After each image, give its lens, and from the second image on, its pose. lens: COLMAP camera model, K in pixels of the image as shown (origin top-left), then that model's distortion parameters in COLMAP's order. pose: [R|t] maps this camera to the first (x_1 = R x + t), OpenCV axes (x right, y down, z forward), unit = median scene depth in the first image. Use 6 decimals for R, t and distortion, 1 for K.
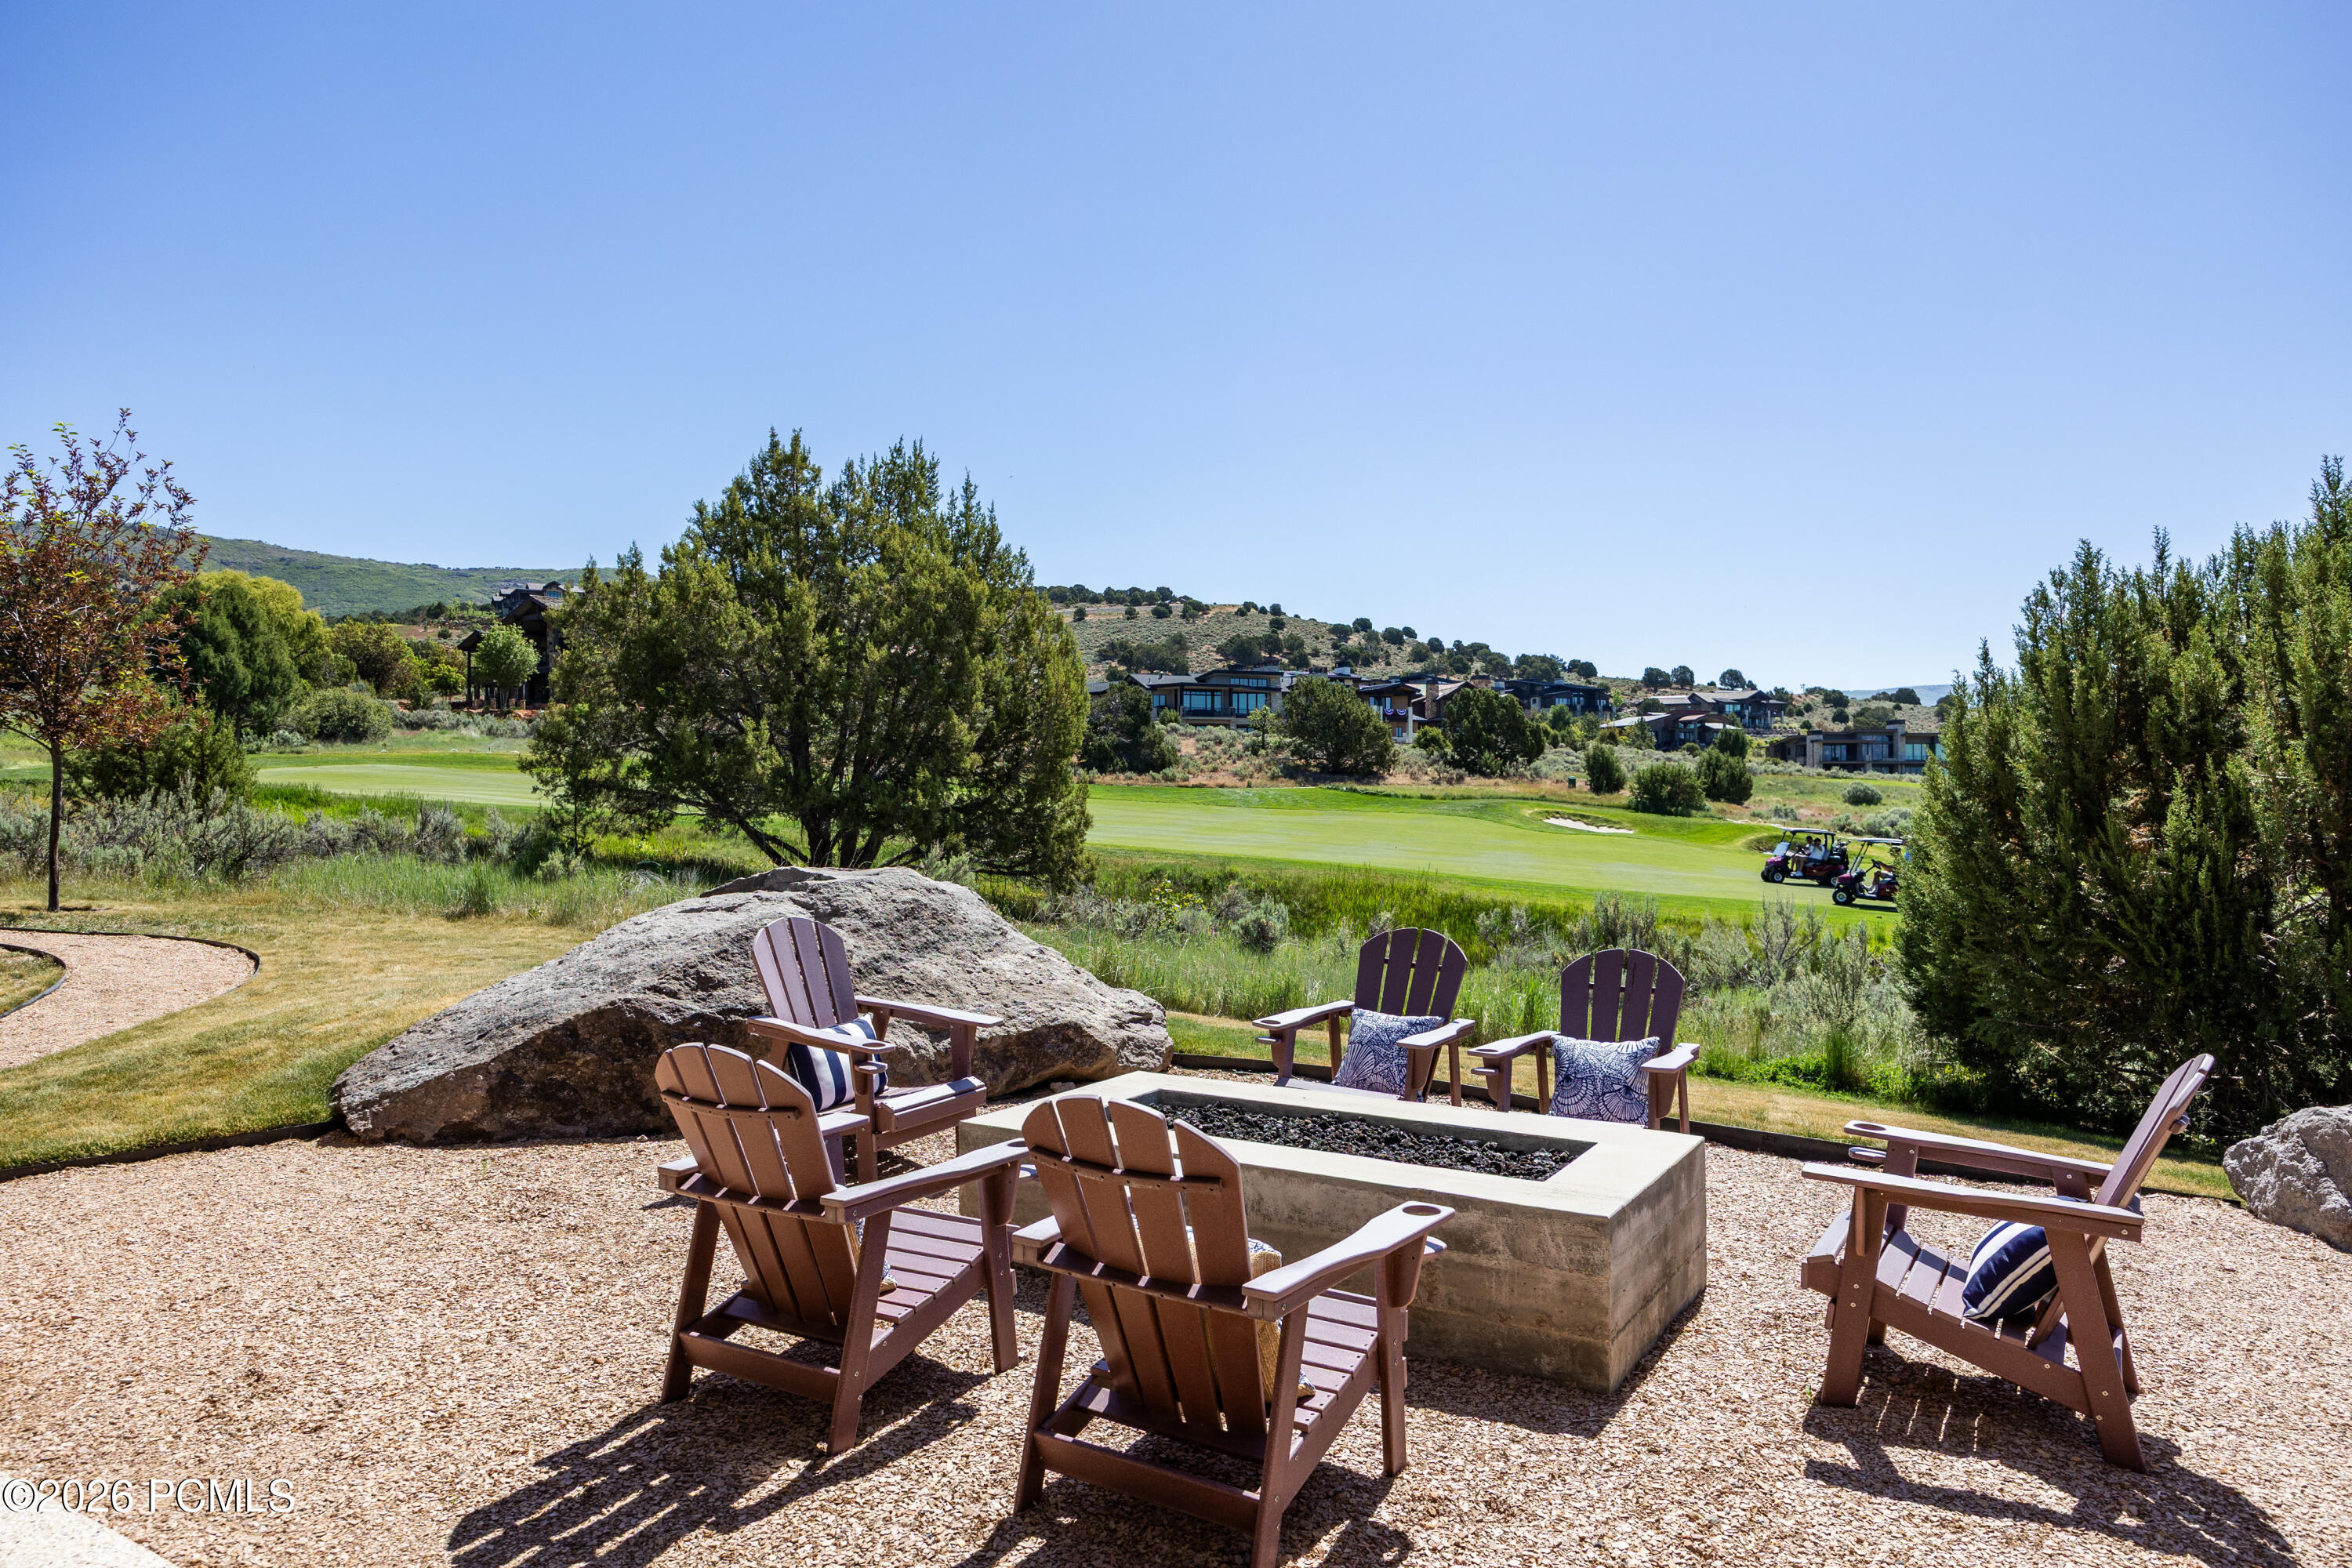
lens RADIAL K [[1495.4, 0, 1176.0], [0, 1495.4, 784.0], [0, 0, 1]] dist [-0.006728, 0.000882]
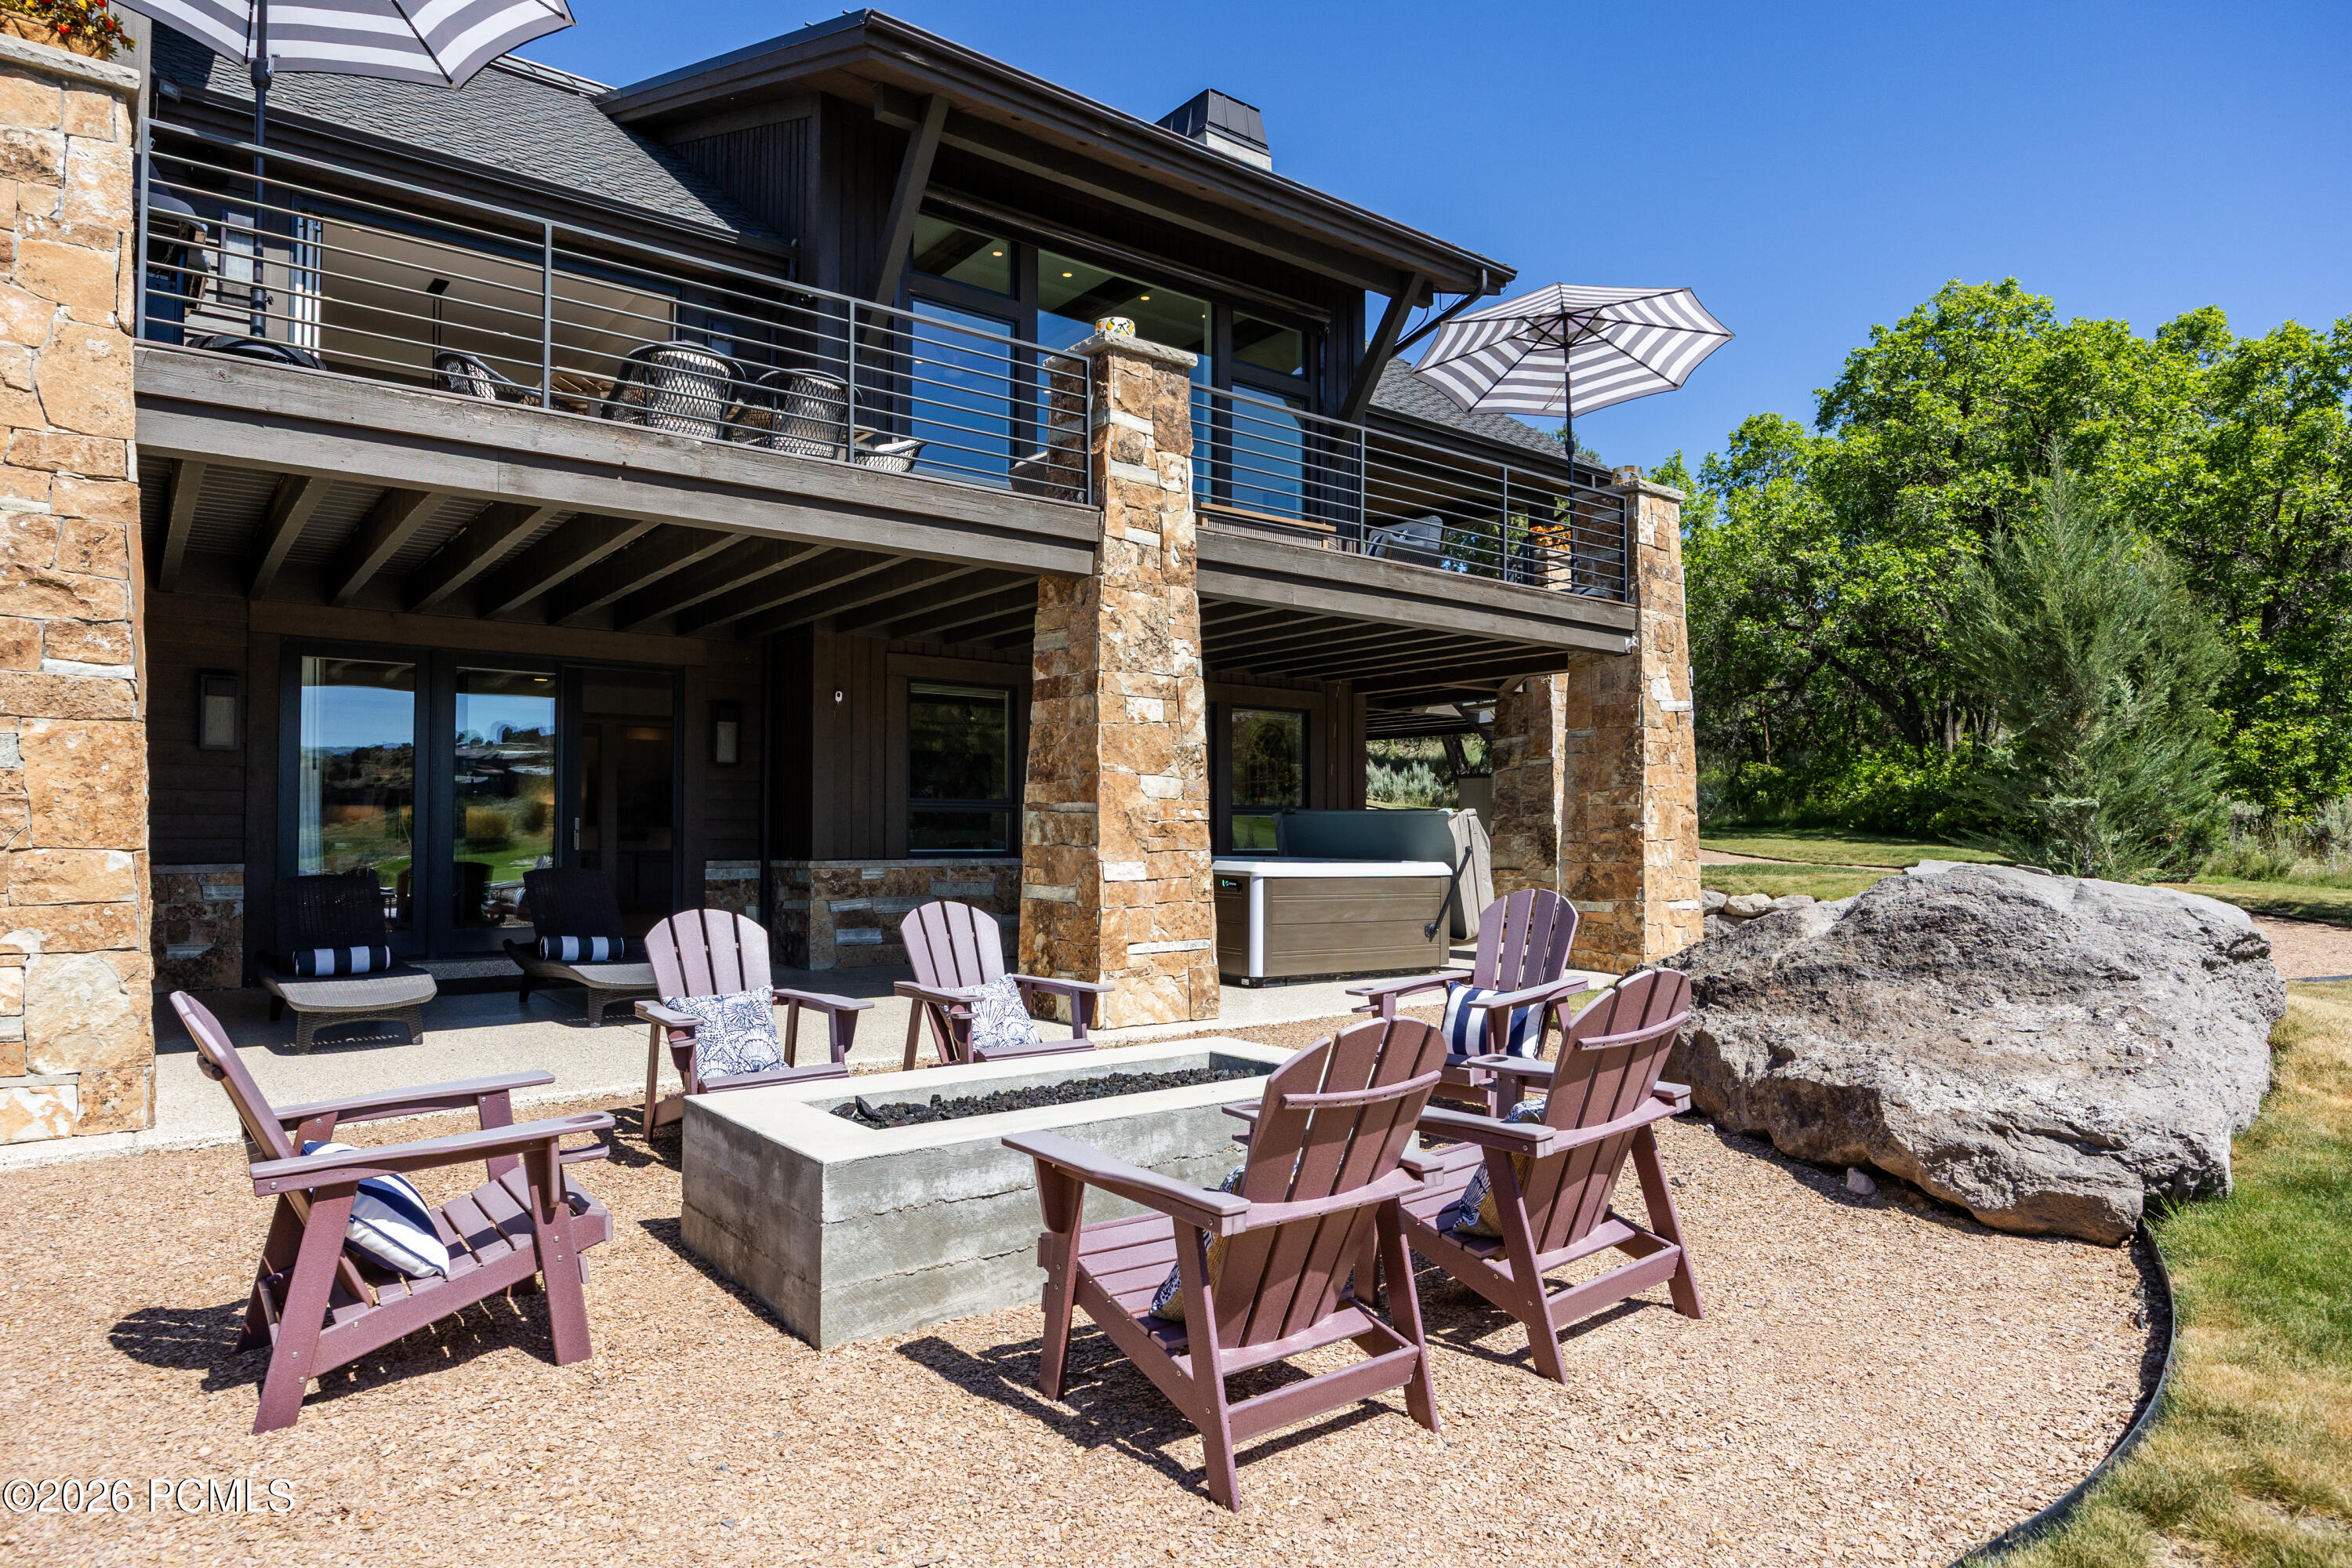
lens RADIAL K [[1368.6, 0, 1176.0], [0, 1368.6, 784.0], [0, 0, 1]] dist [-0.005940, -0.001515]
pose [[-0.335274, -0.034626, -0.941484, 0.161484], [0.007586, 0.999193, -0.039450, 0.010739], [0.942090, -0.020368, -0.334741, 0.233020]]
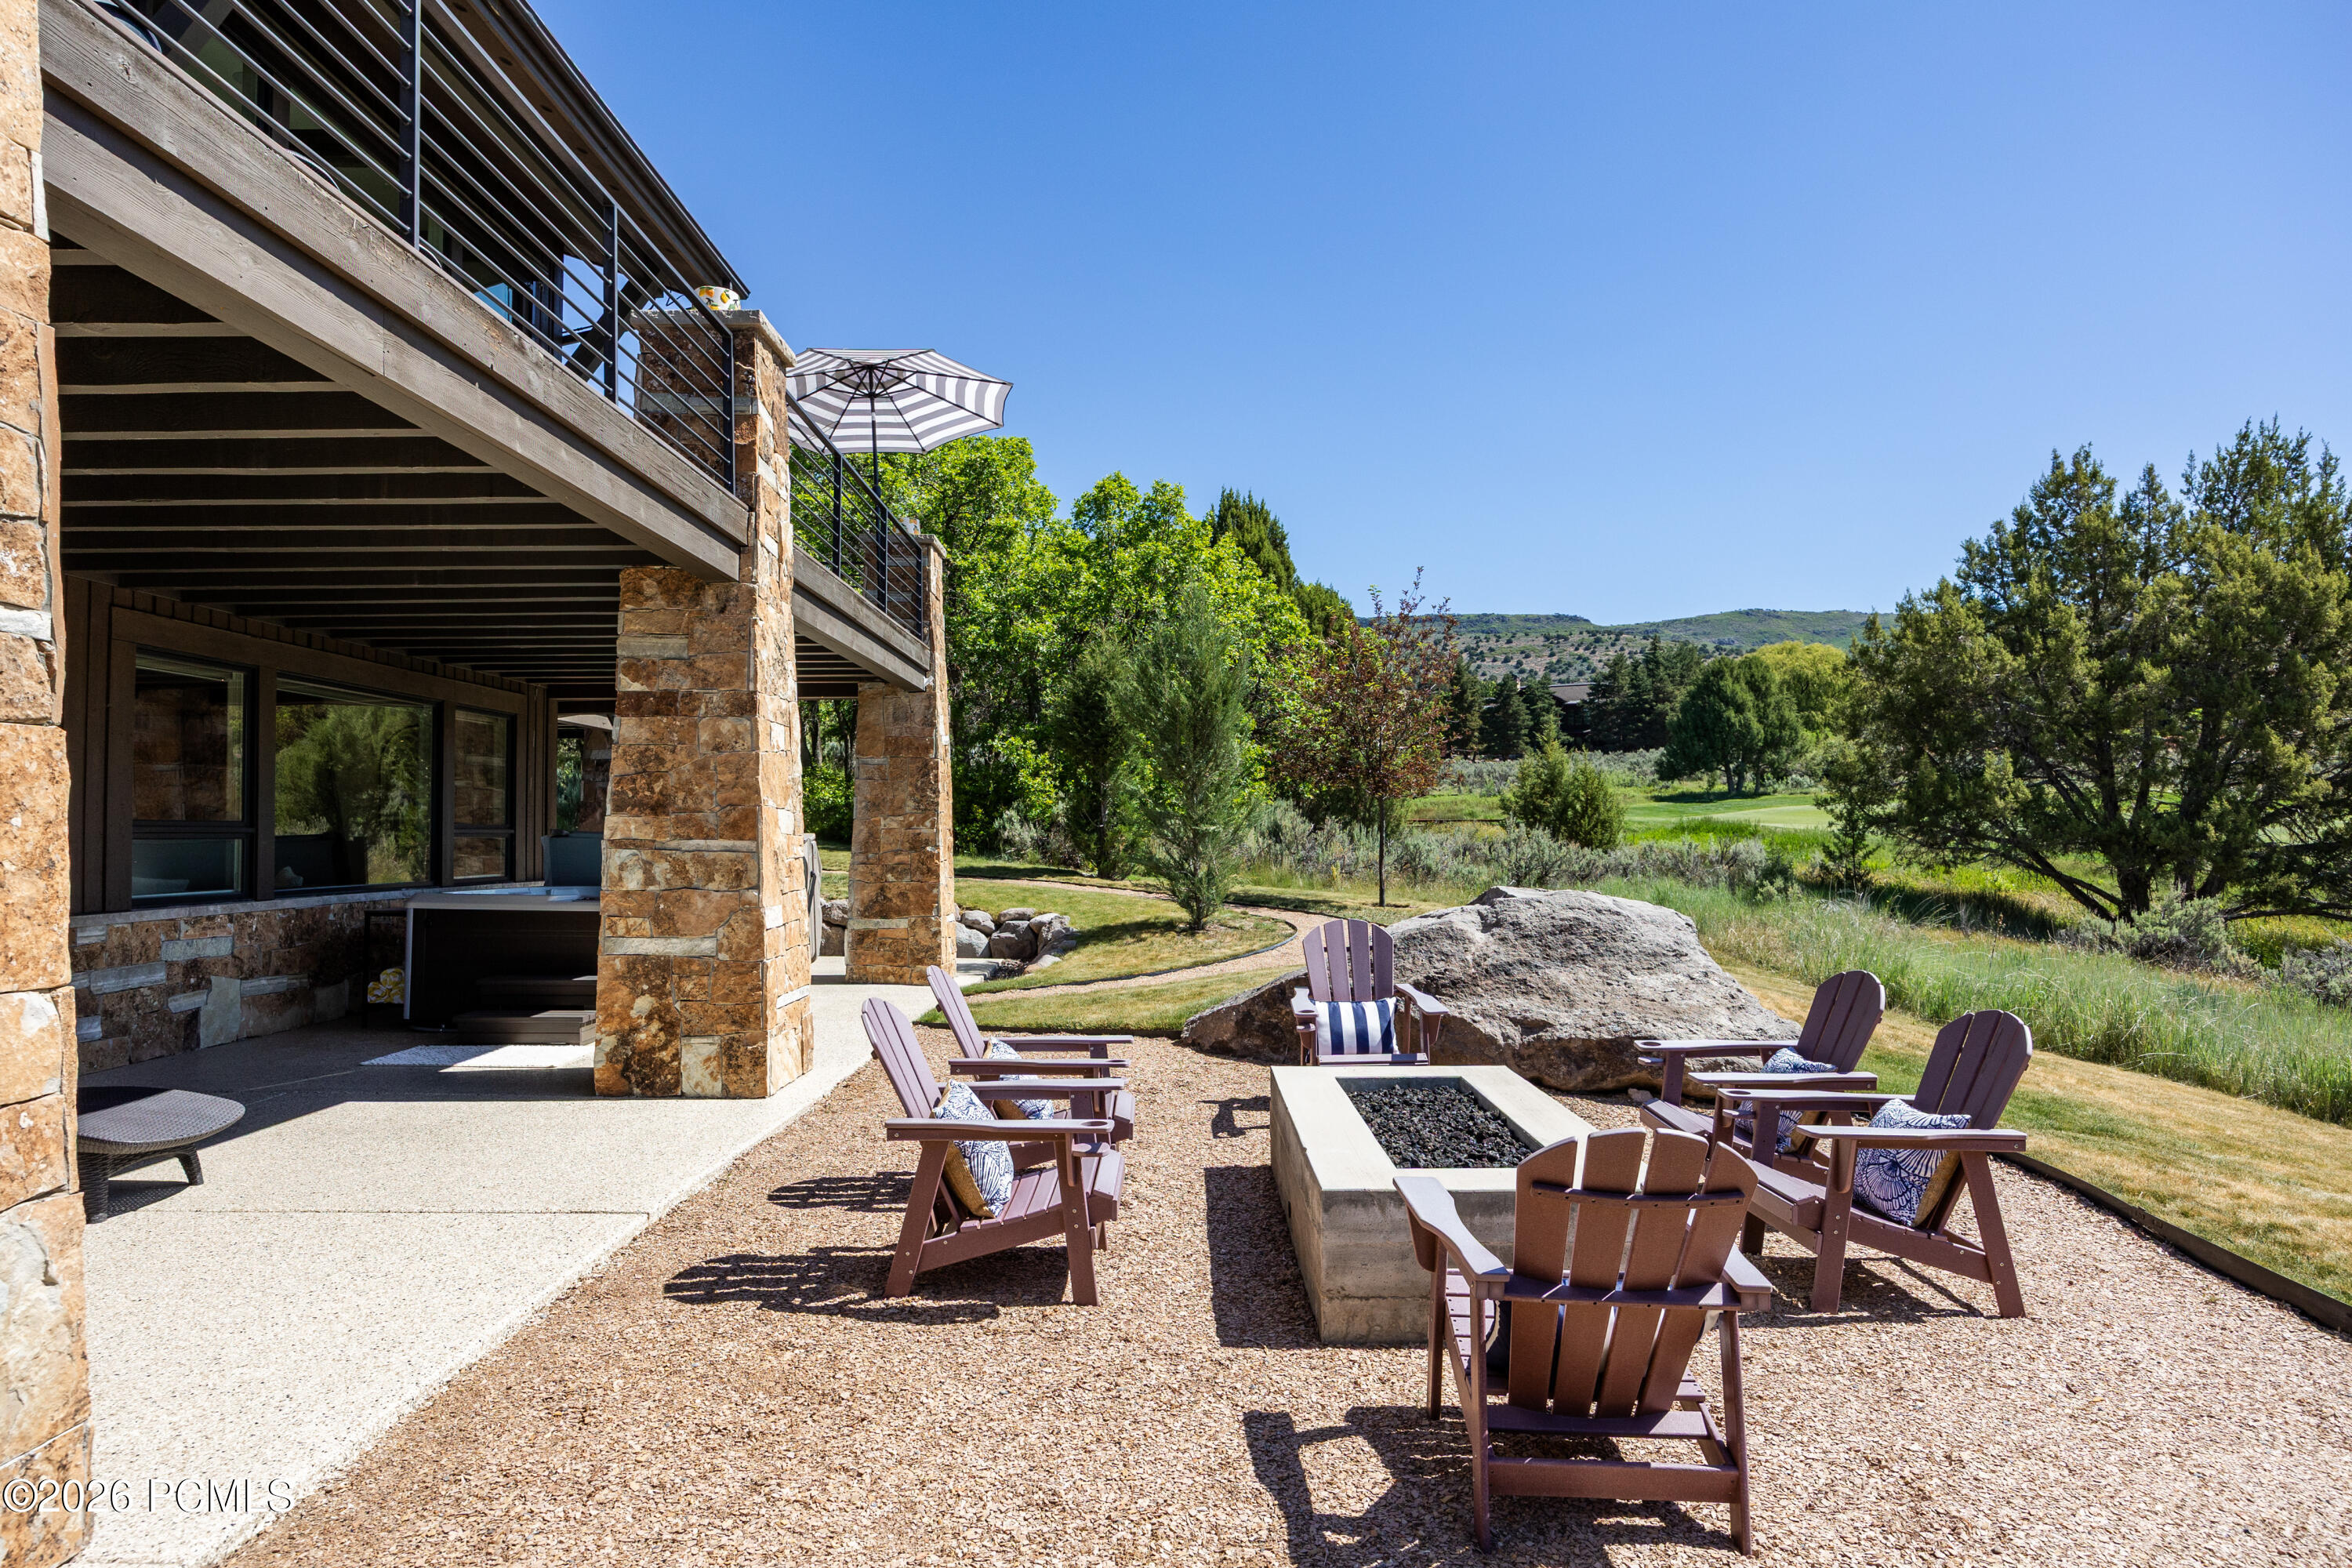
lens RADIAL K [[1357.5, 0, 1176.0], [0, 1357.5, 784.0], [0, 0, 1]] dist [0.012845, -0.001238]
pose [[0.534933, -0.029763, -0.844370, 0.151643], [0.007674, 0.999509, -0.030370, 0.000517], [0.844860, 0.009766, 0.534899, 0.043814]]
